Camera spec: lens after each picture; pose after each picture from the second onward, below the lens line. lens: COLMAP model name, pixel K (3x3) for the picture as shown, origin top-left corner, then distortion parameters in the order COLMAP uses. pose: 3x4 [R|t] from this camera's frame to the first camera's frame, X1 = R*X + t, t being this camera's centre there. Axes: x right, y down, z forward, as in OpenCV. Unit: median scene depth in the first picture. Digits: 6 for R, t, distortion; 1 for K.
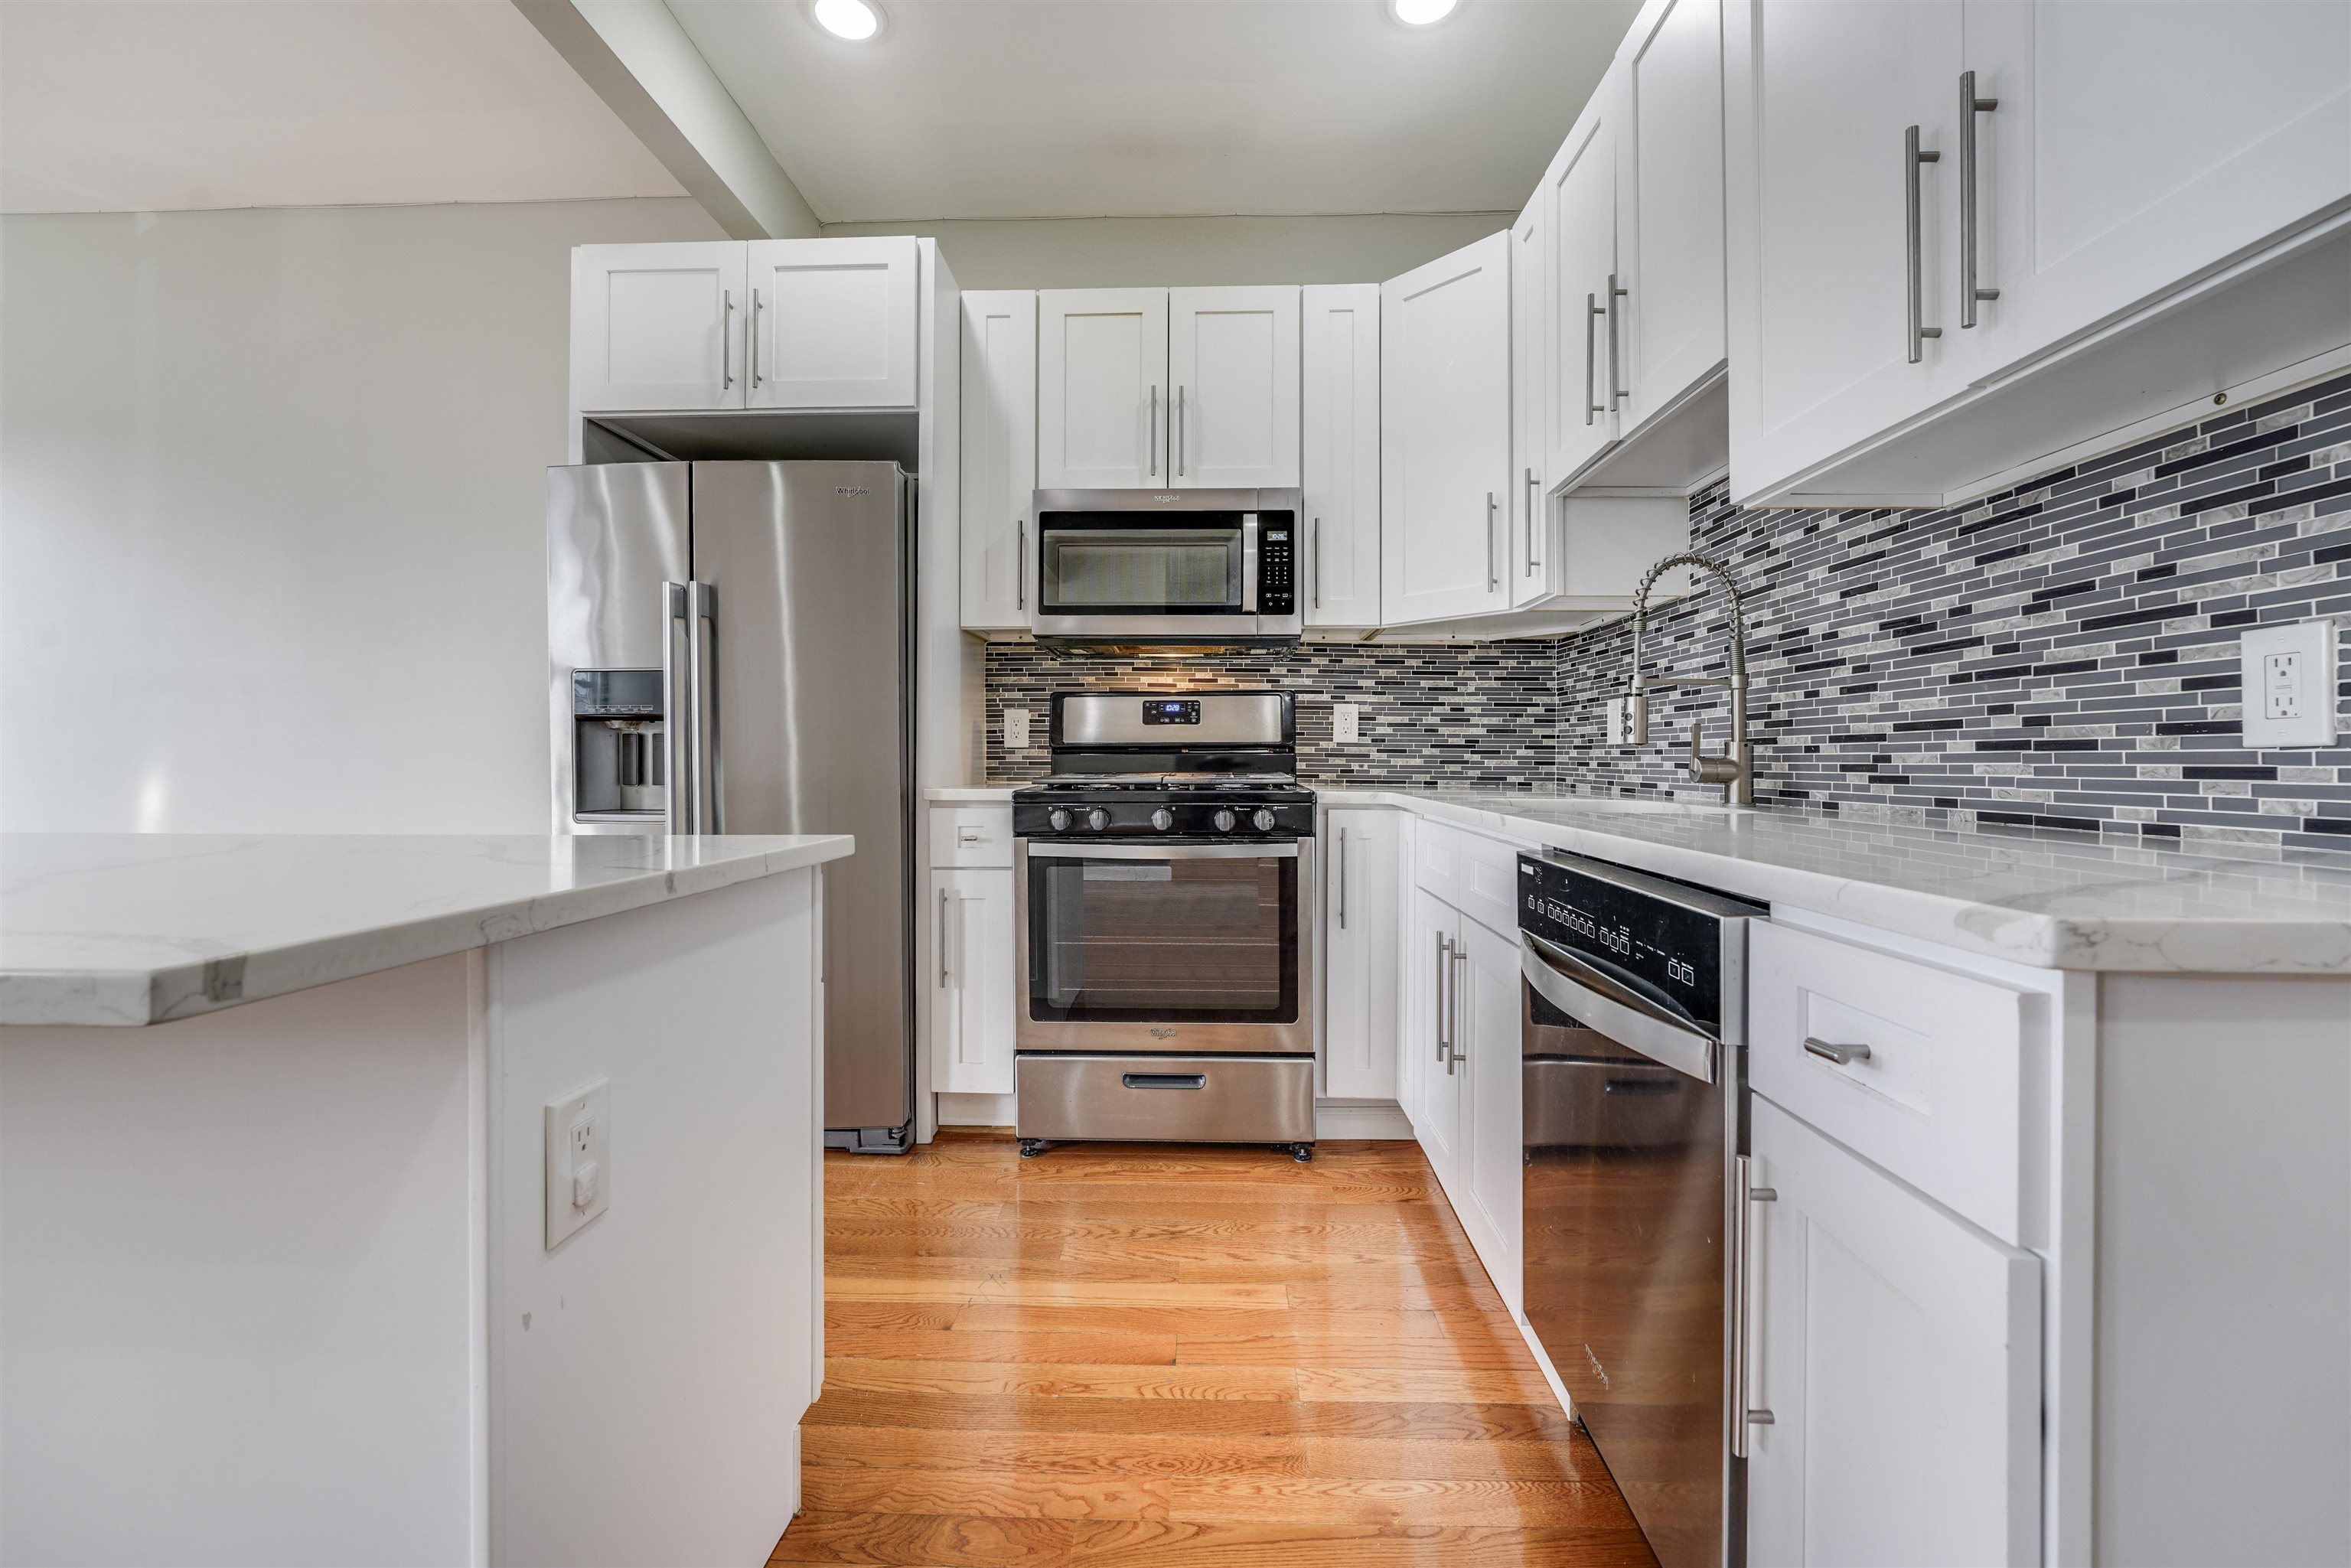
lens RADIAL K [[964.9, 0, 1171.5], [0, 964.9, 760.5], [0, 0, 1]] dist [-0.008657, 0.001193]
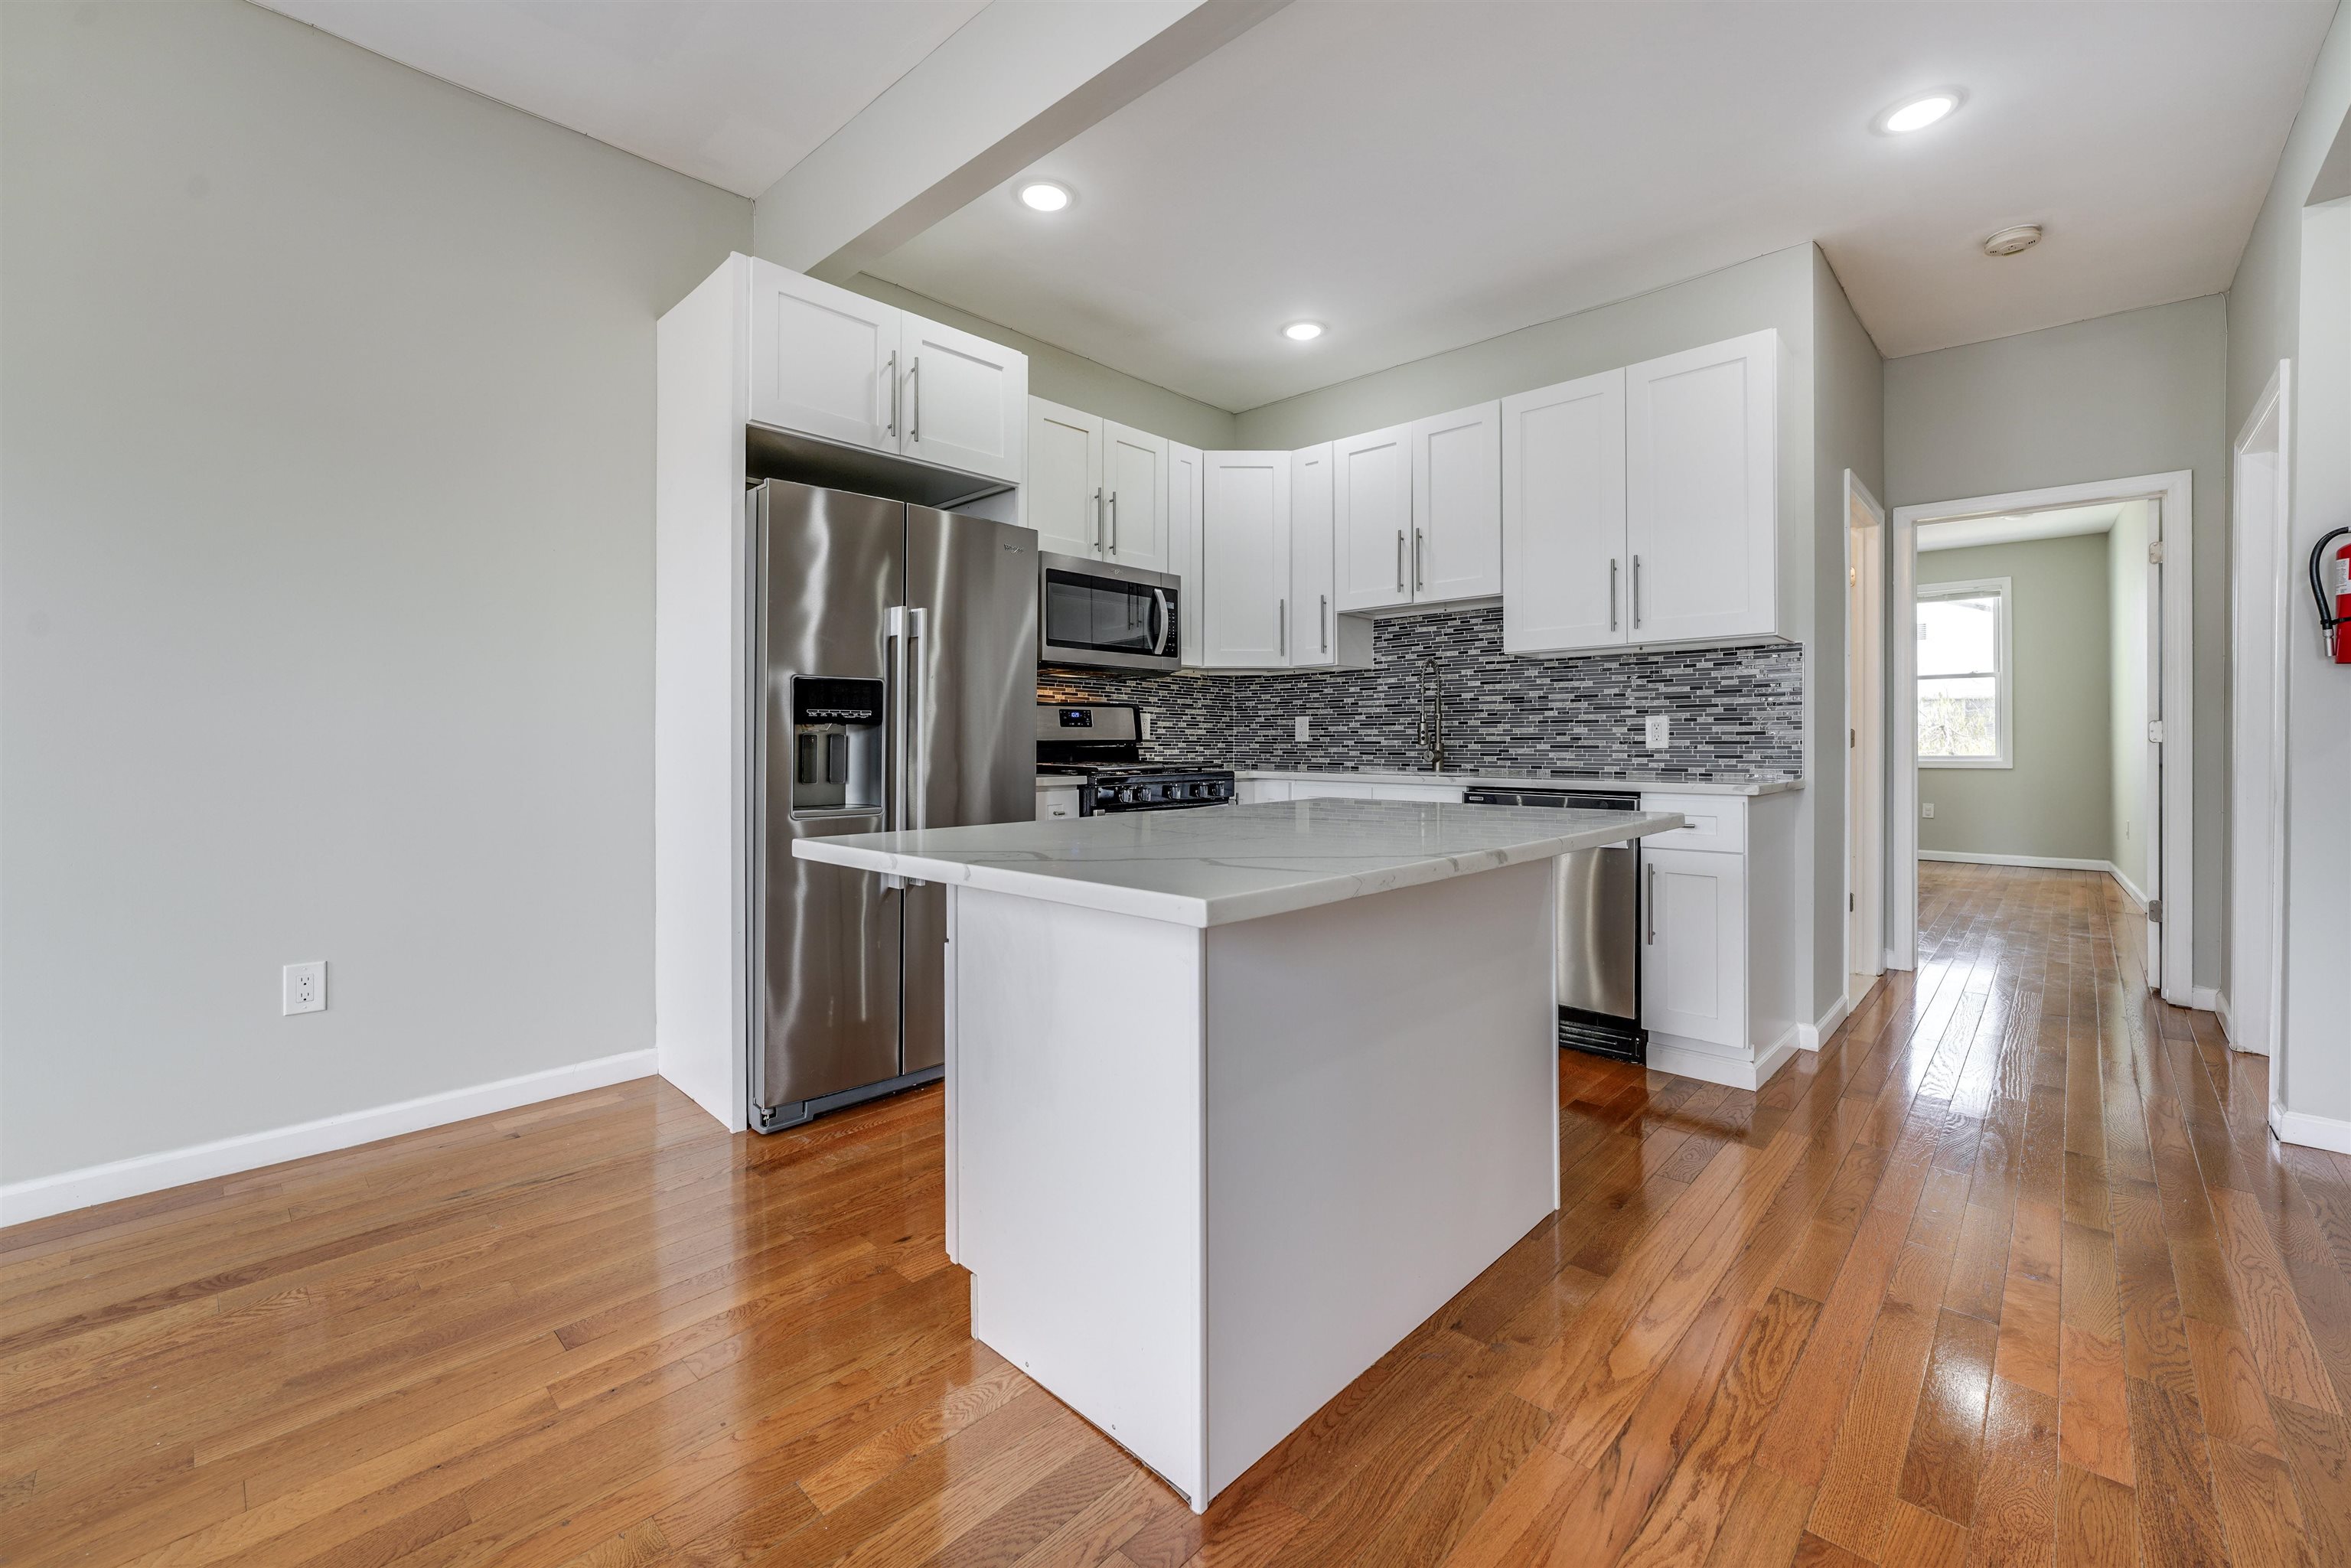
lens RADIAL K [[964.9, 0, 1174.9], [0, 964.9, 739.6], [0, 0, 1]] dist [-0.008657, 0.001193]
pose [[0.658194, -0.001566, 0.752847, -1.162910], [0.003022, 0.999995, -0.000562, -0.021898], [-0.752842, 0.002645, 0.658196, -0.012495]]
